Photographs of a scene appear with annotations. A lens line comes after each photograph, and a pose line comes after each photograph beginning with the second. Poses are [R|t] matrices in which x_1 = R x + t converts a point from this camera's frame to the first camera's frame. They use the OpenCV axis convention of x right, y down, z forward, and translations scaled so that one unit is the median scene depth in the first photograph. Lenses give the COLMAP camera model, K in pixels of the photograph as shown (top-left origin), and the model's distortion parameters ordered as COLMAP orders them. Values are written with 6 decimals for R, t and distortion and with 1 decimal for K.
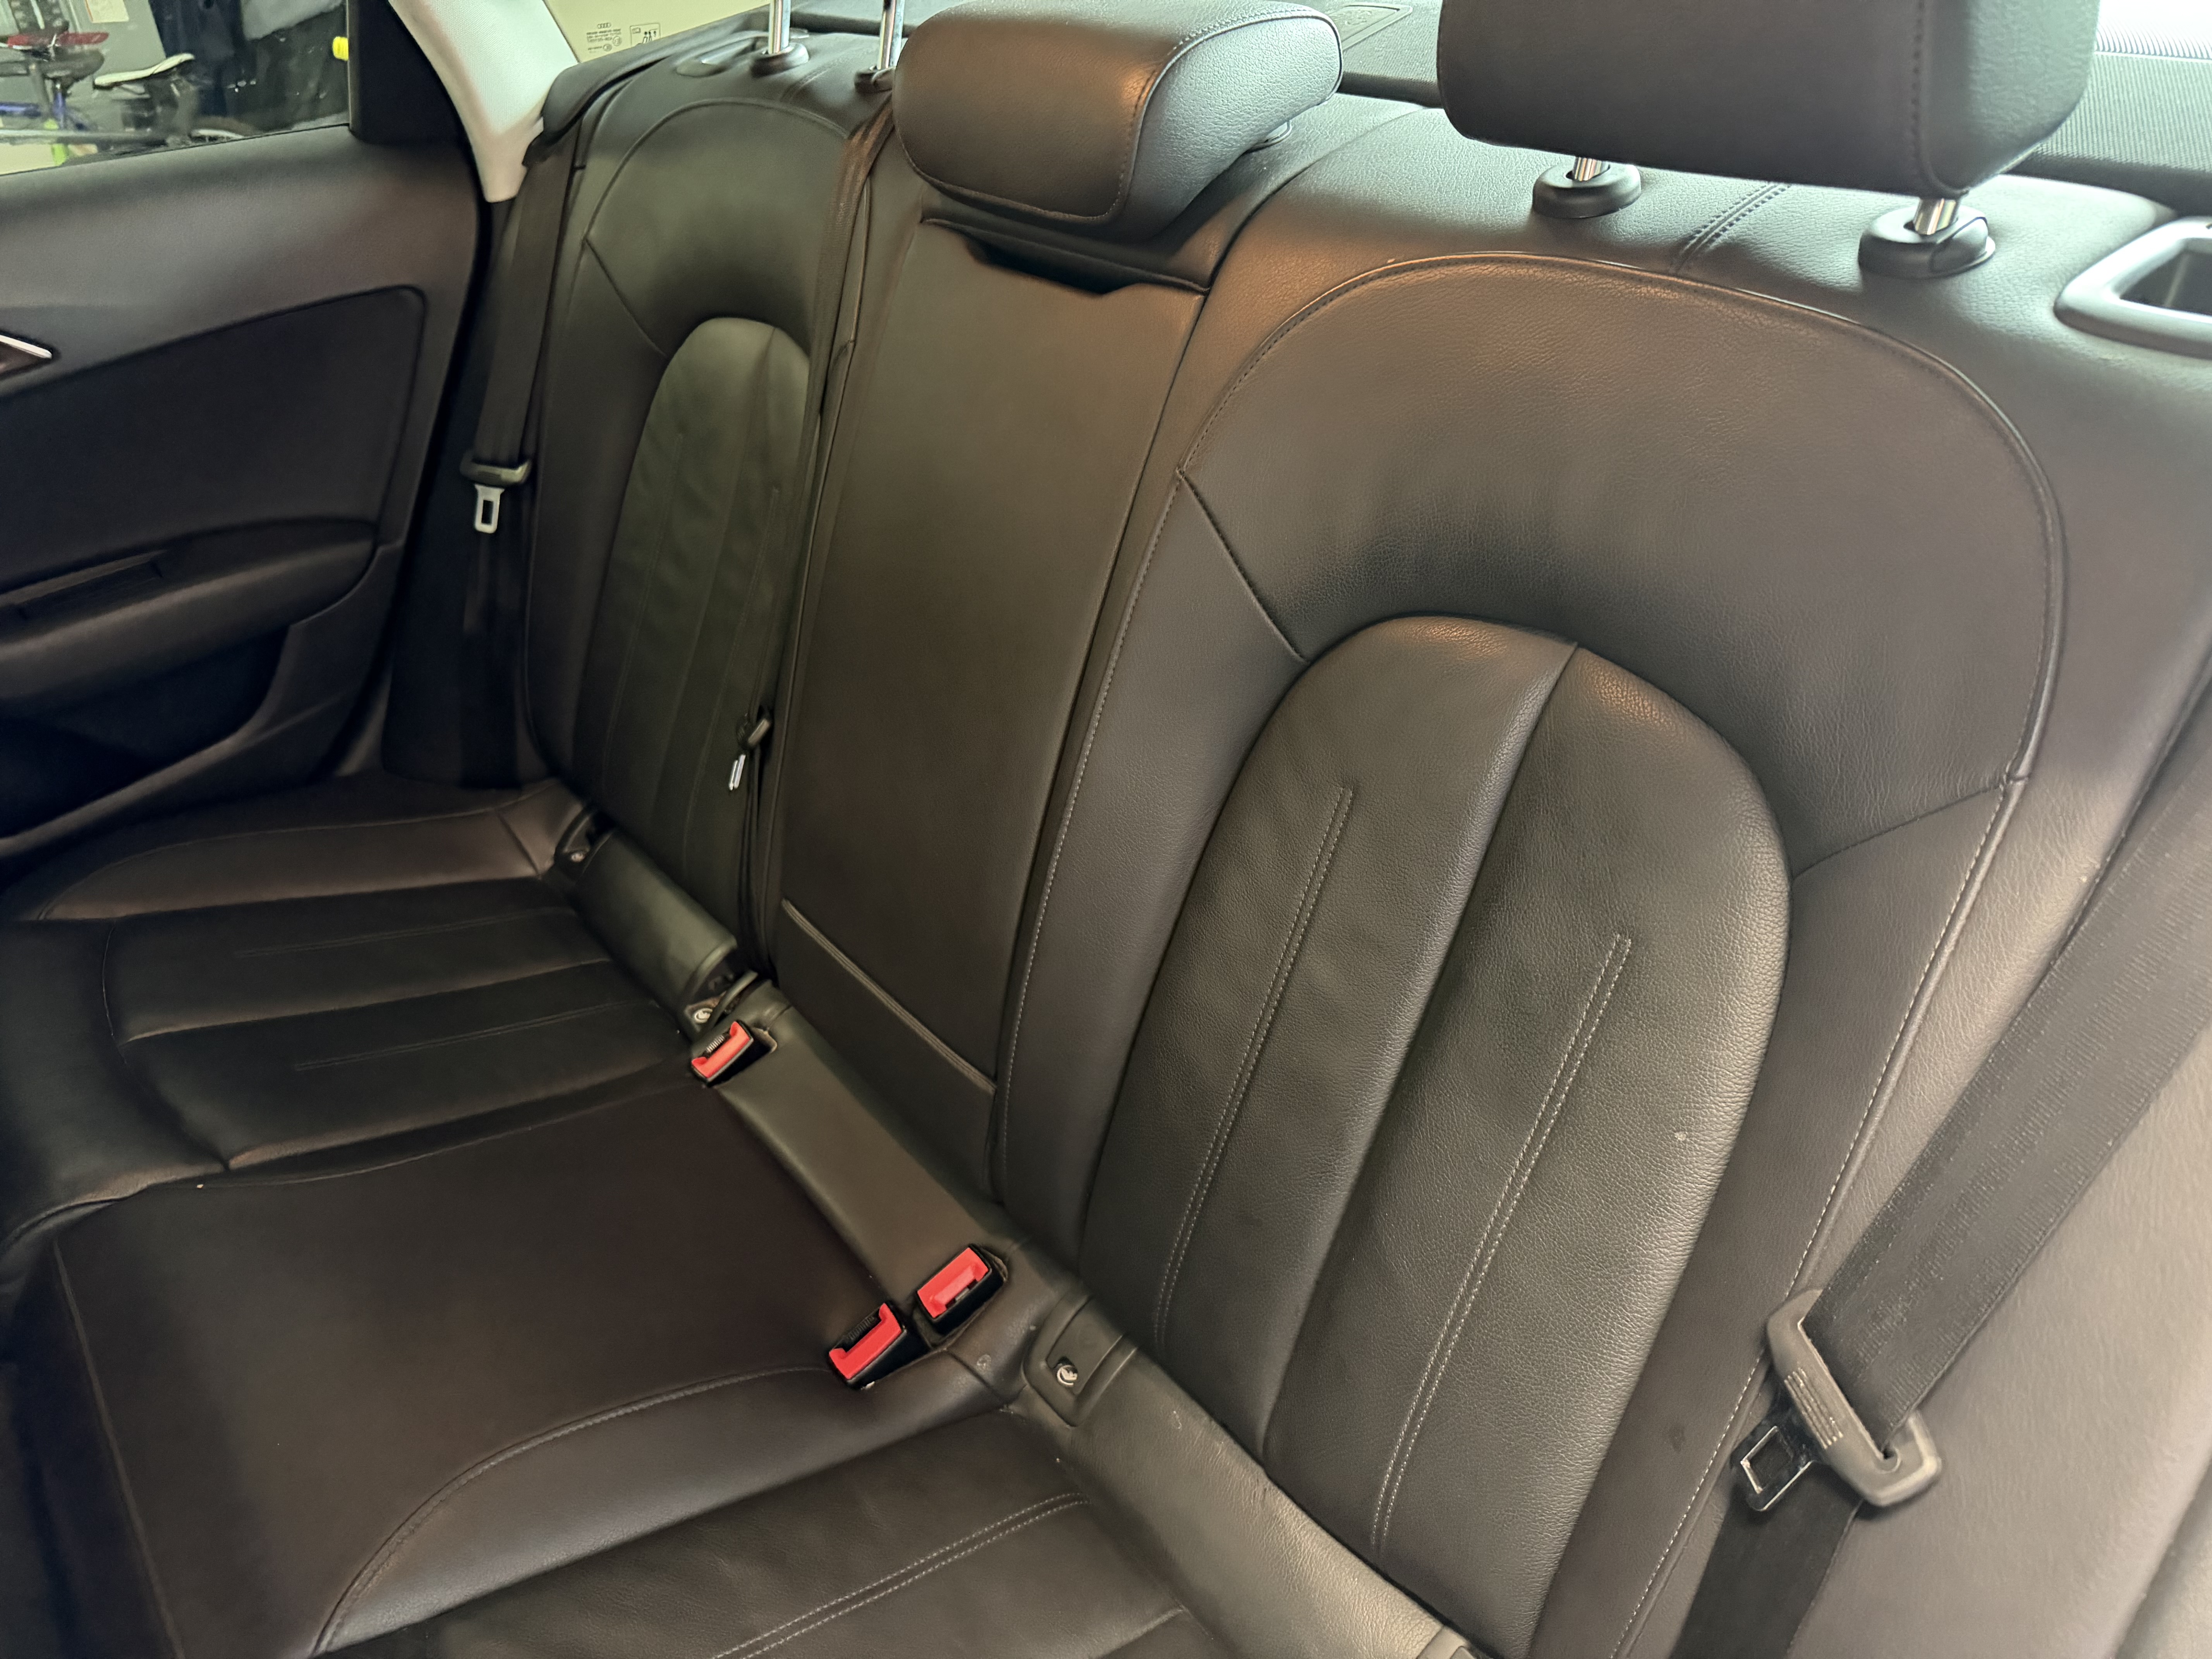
lens RADIAL K [[1559.9, 0, 1076.1], [0, 1559.9, 818.2], [0, 0, 1]] dist [0.009536, -0.017126]
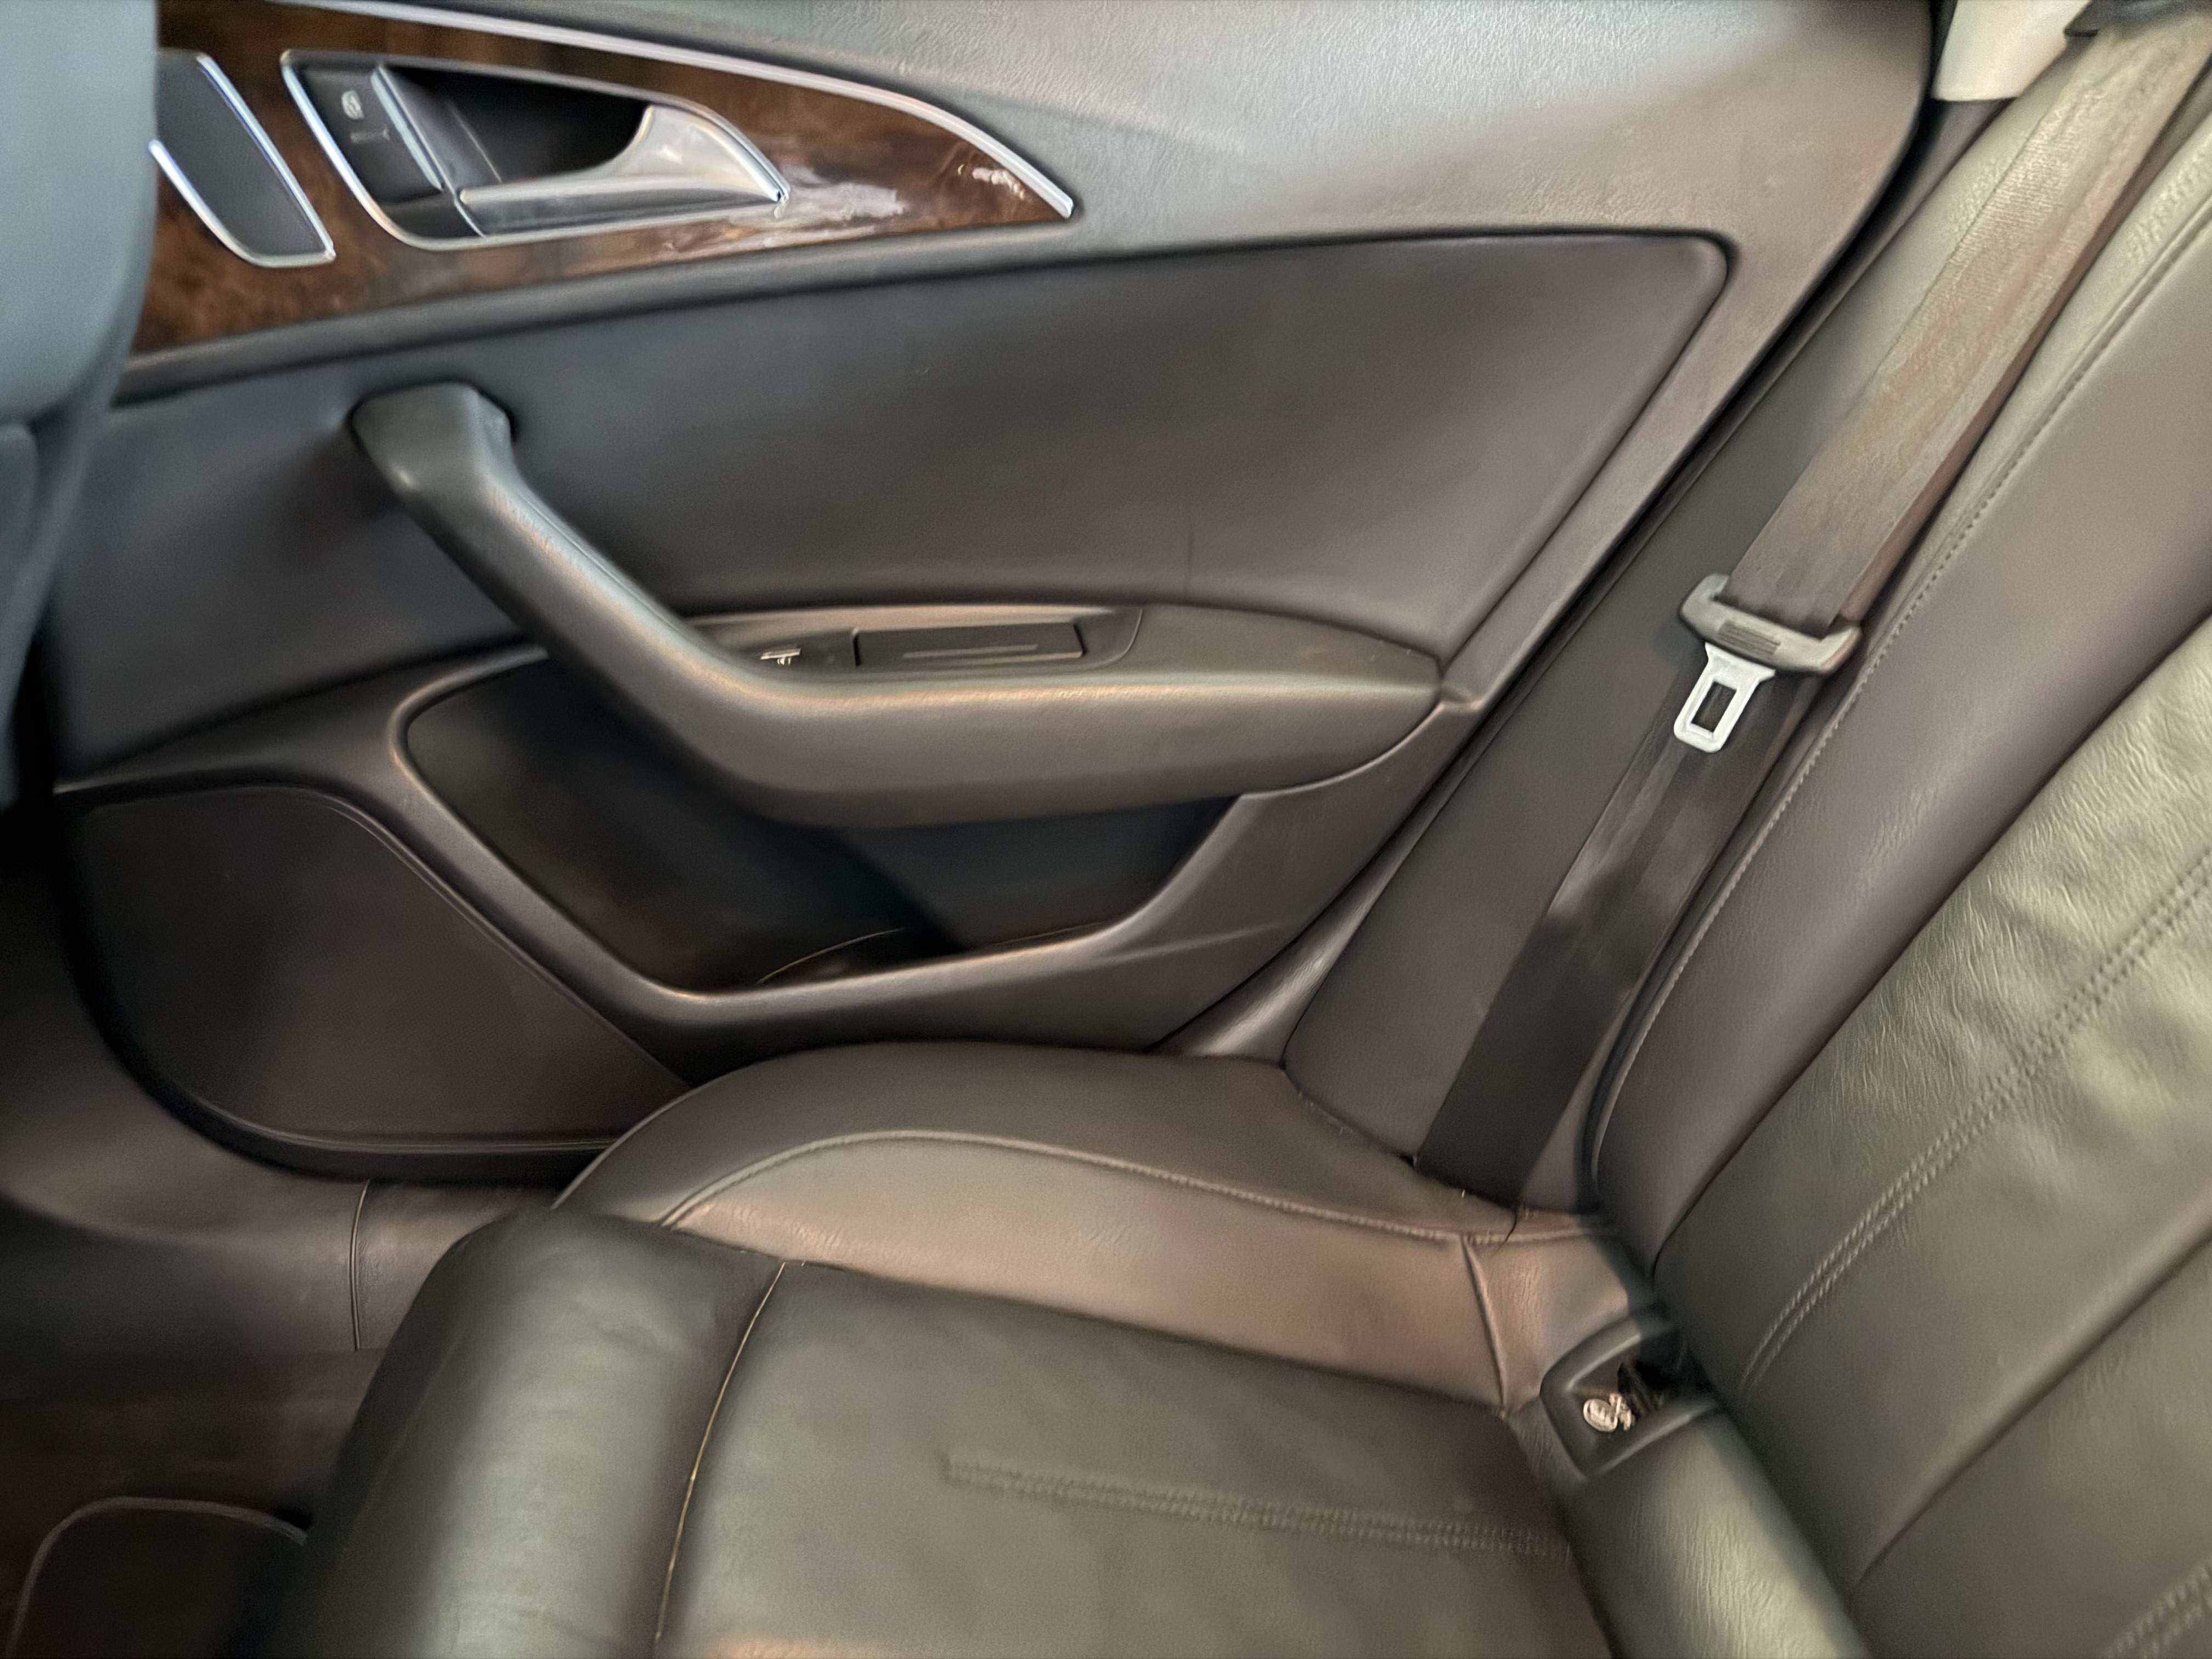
lens RADIAL K [[1608.4, 0, 1106.0], [0, 1608.4, 829.5], [0, 0, 1]] dist [0.002229, -0.004957]
pose [[0.864619, 0.319762, -0.387538, -0.338112], [-0.353538, 0.935264, -0.017067, -0.088017], [0.356994, 0.151766, 0.921696, 0.491702]]
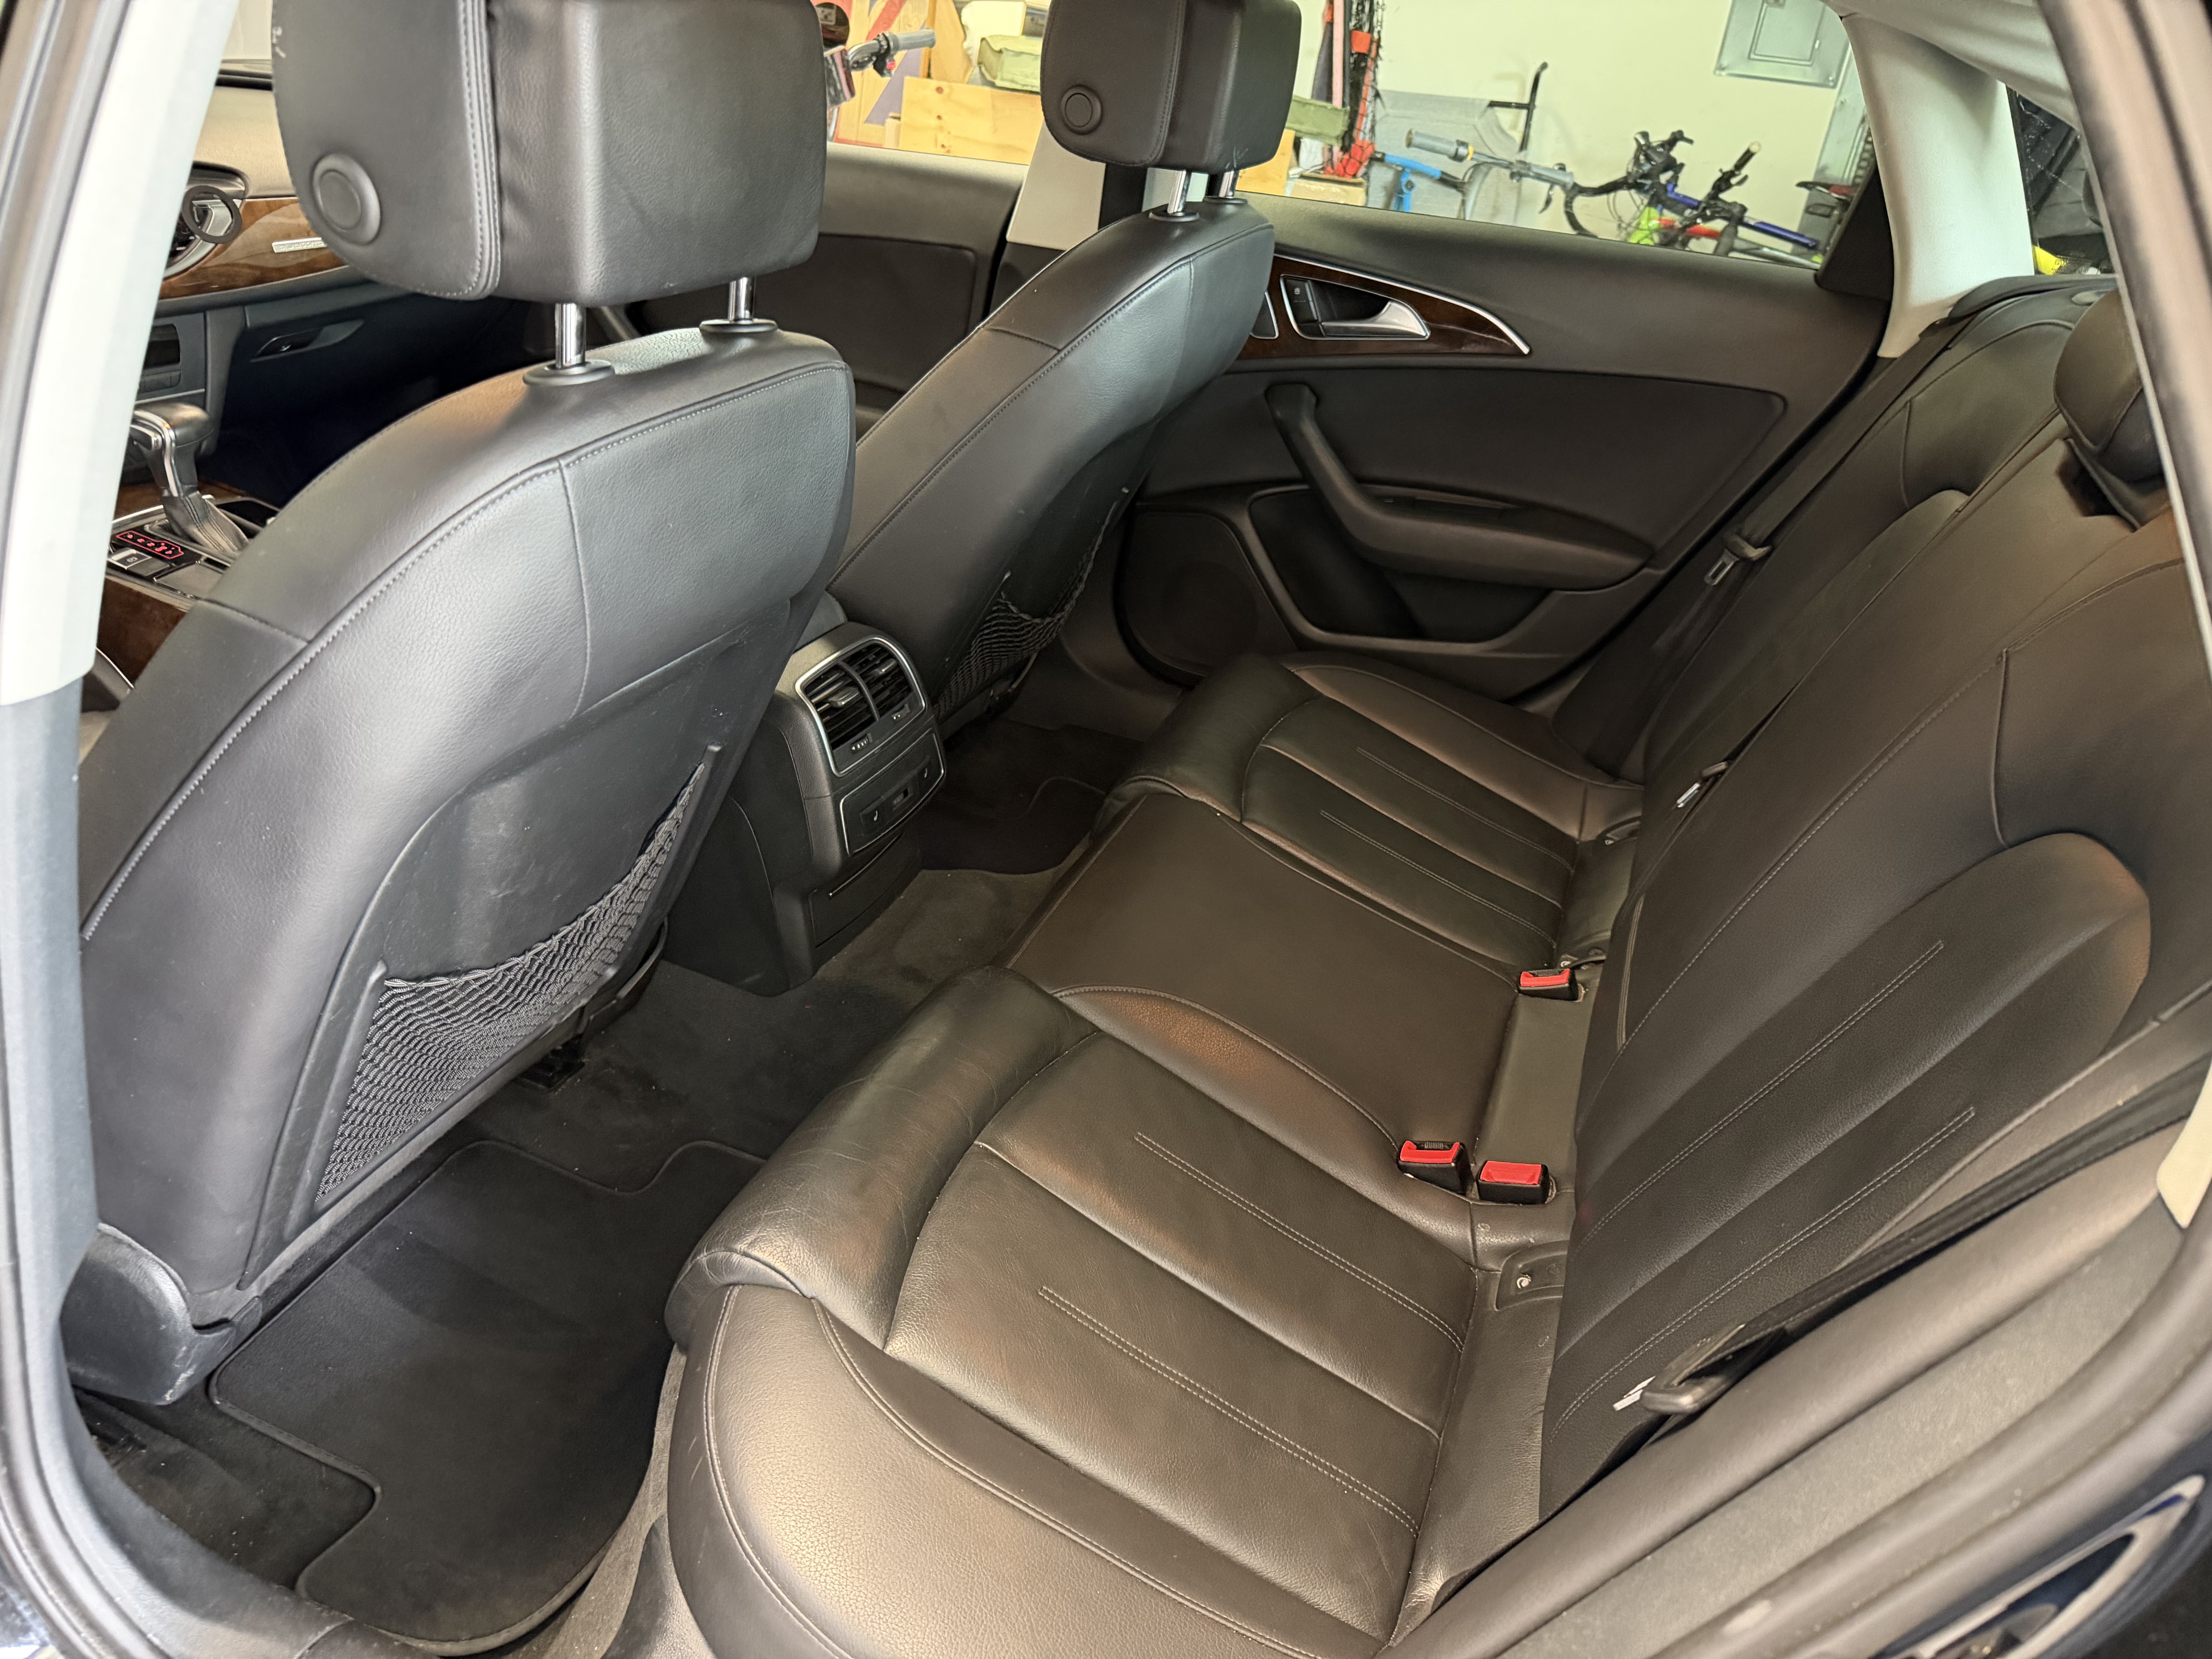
lens RADIAL K [[1564.7, 0, 1098.8], [0, 1564.7, 823.0], [0, 0, 1]] dist [0.002345, -0.001802]
pose [[0.505776, 0.496548, -0.705430, 0.349316], [-0.564700, 0.808756, 0.164402, 0.038417], [0.652154, 0.315205, 0.689450, -0.110764]]
